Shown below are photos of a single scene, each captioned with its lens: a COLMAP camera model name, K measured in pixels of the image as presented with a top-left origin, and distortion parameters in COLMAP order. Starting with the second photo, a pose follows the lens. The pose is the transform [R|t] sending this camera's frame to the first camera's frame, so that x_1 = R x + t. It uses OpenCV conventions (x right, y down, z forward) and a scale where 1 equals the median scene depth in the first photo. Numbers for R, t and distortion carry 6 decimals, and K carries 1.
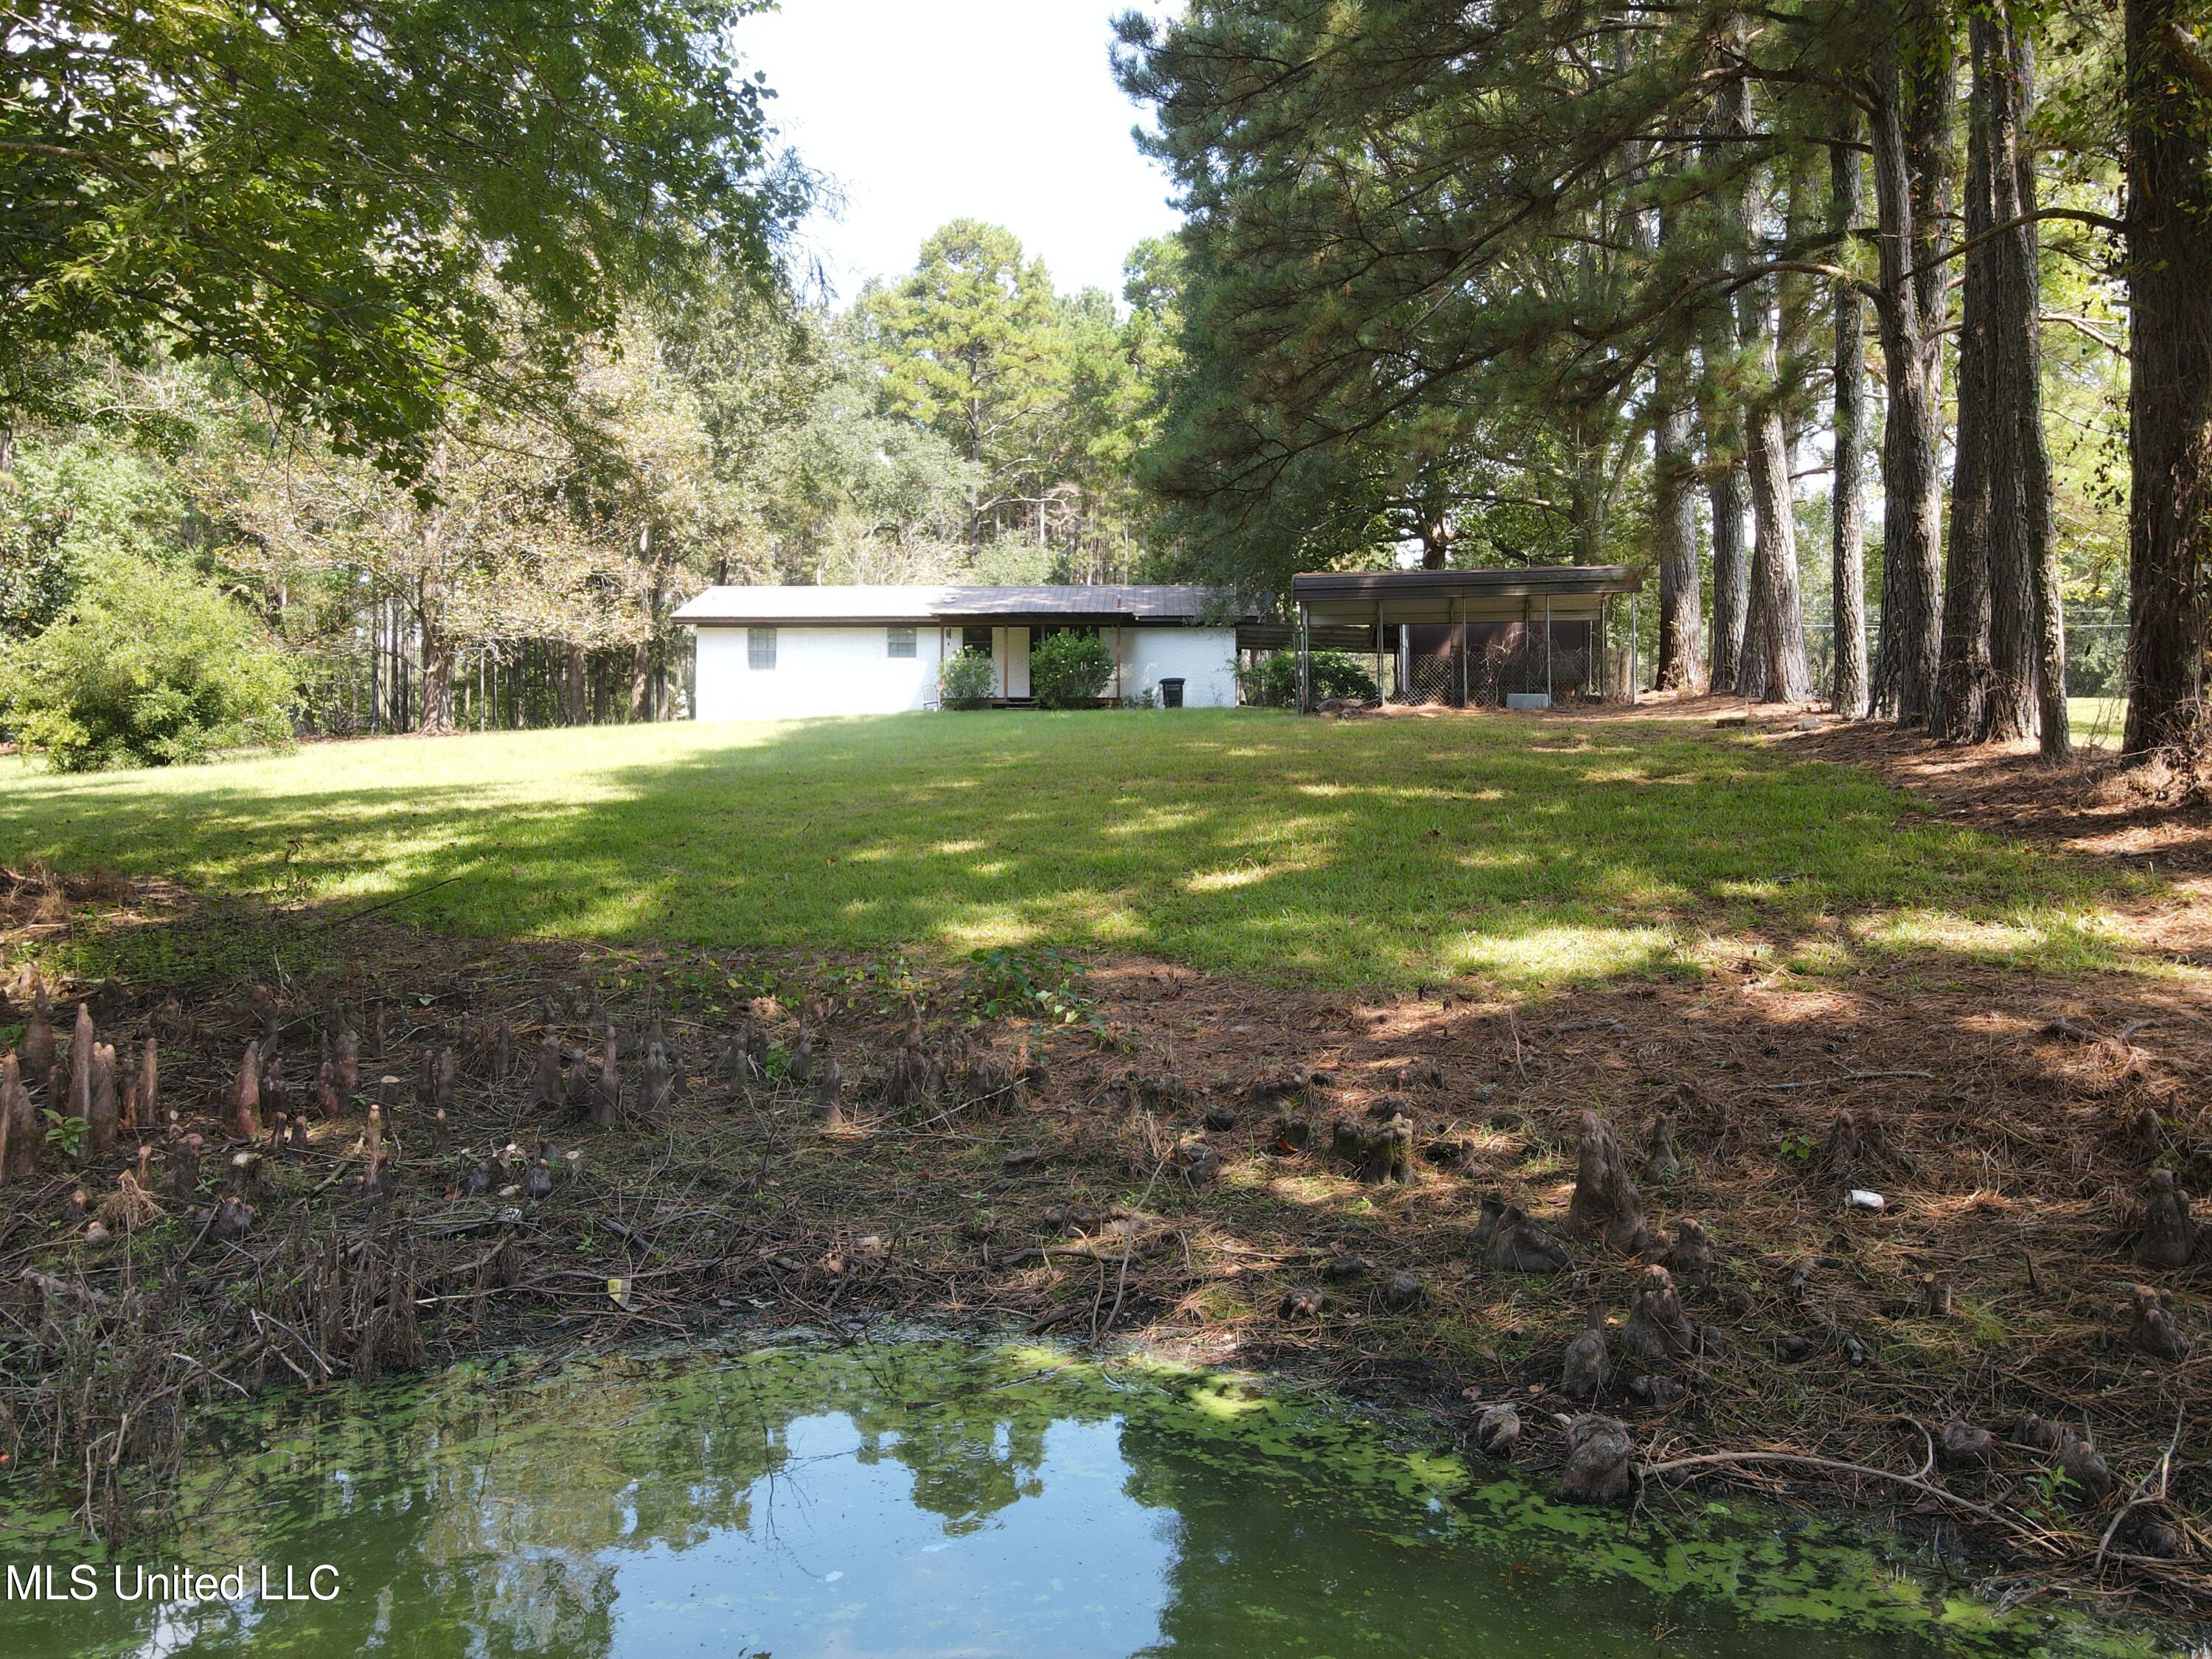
lens RADIAL K [[1549.6, 0, 1115.6], [0, 1549.6, 810.6], [0, 0, 1]] dist [-0.004782, -0.000115]
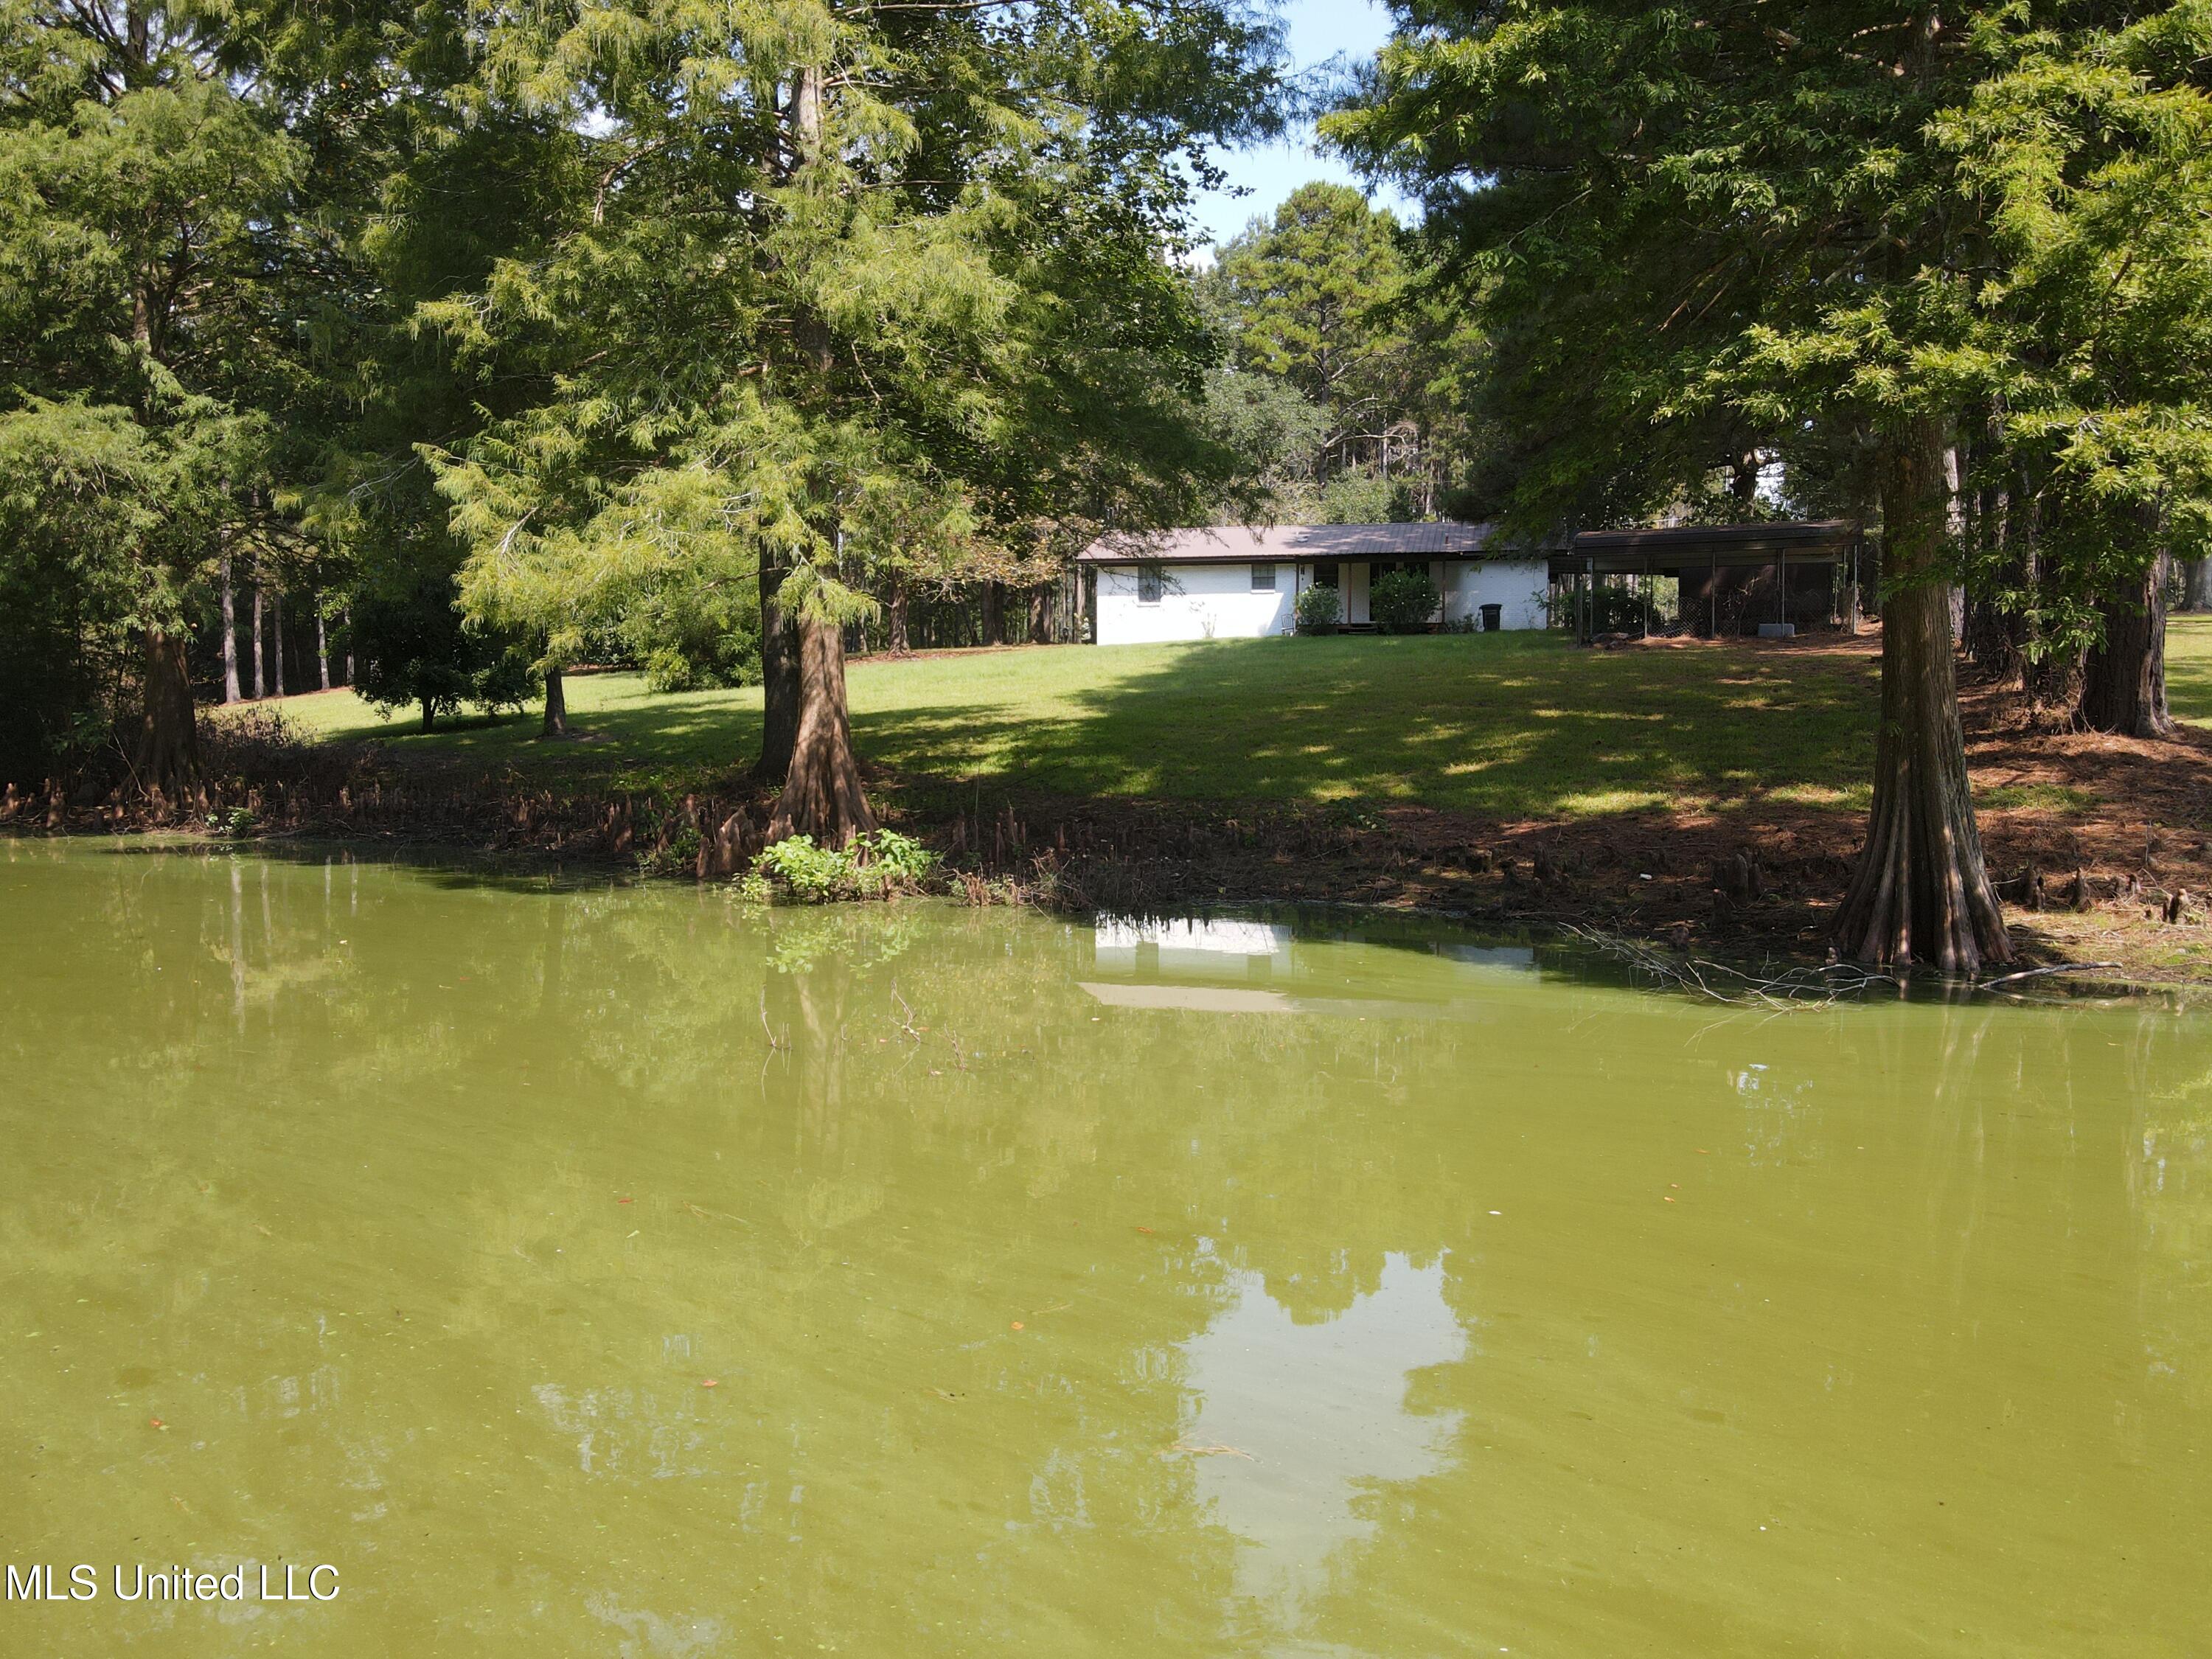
lens RADIAL K [[1549.6, 0, 1115.6], [0, 1549.6, 810.6], [0, 0, 1]] dist [-0.004782, -0.000115]
pose [[0.975688, 0.012564, -0.218805, 0.019611], [0.002116, 0.997769, 0.066728, -0.008242], [0.219155, -0.065568, 0.973484, -0.253609]]
